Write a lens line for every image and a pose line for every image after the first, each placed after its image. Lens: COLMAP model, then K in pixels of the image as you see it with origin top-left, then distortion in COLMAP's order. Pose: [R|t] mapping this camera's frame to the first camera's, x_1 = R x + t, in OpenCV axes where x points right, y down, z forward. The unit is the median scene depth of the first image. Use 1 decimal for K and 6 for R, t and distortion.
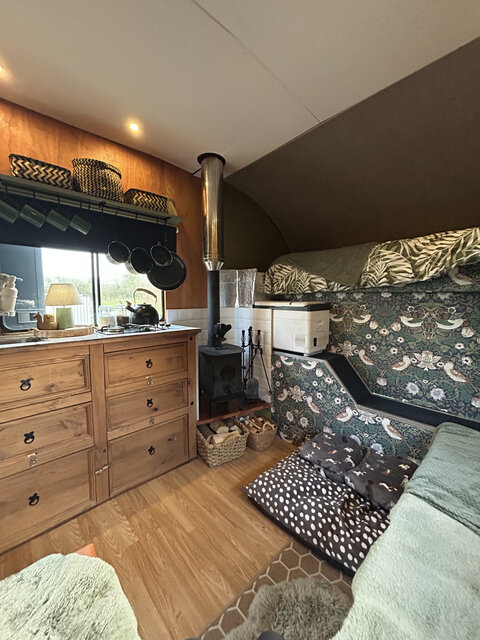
lens RADIAL K [[256.0, 0, 239.1], [0, 256.0, 319.0], [0, 0, 1]] dist [-0.001962, 0.000166]
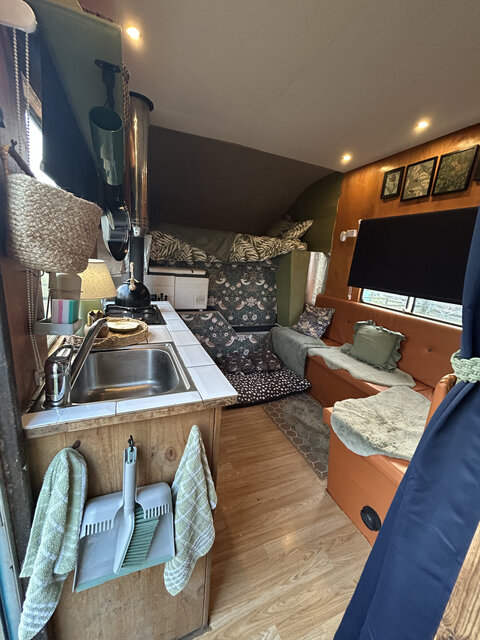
lens RADIAL K [[256.0, 0, 239.1], [0, 256.0, 319.0], [0, 0, 1]] dist [-0.001962, 0.000166]
pose [[0.351540, -0.199485, 0.914673, -1.080359], [-0.002465, 0.976833, 0.213989, -0.122552], [-0.936170, -0.077480, 0.342904, 0.406003]]
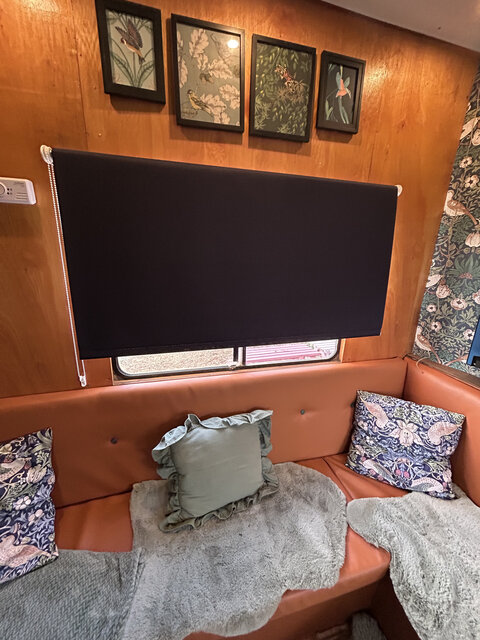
lens RADIAL K [[256.0, 0, 239.1], [0, 256.0, 319.0], [0, 0, 1]] dist [-0.001962, 0.000166]
pose [[-0.882013, -0.145767, 0.448112, 0.100066], [0.009385, 0.945330, 0.325980, -0.228136], [-0.471131, 0.291724, -0.832426, 0.590604]]
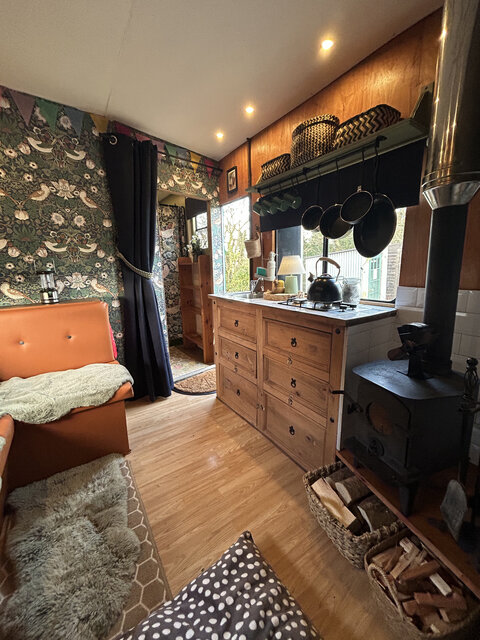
lens RADIAL K [[256.0, 0, 239.1], [0, 256.0, 319.0], [0, 0, 1]] dist [-0.001962, 0.000166]
pose [[-0.161661, 0.204523, -0.965420, 0.530559], [-0.059164, 0.974520, 0.216357, -0.090711], [0.985071, 0.092095, -0.145442, 0.899663]]
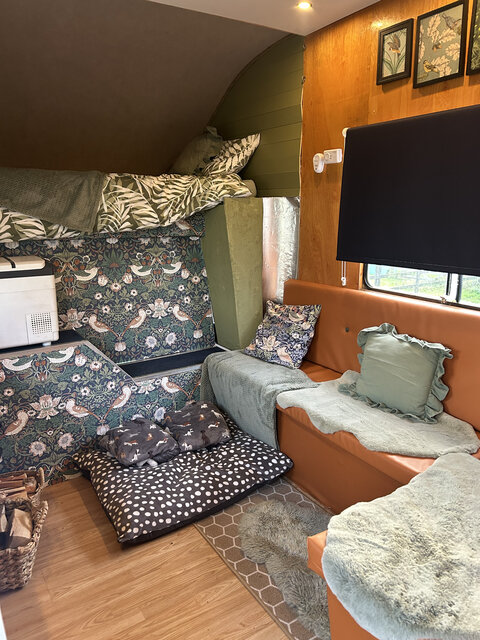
lens RADIAL K [[475.7, 0, 237.8], [0, 475.7, 325.5], [0, 0, 1]] dist [0.068595, -0.083982]
pose [[0.185578, -0.244602, 0.951699, -0.912614], [0.087621, 0.968784, 0.231907, -0.162234], [-0.978715, 0.040352, 0.201217, 0.350274]]
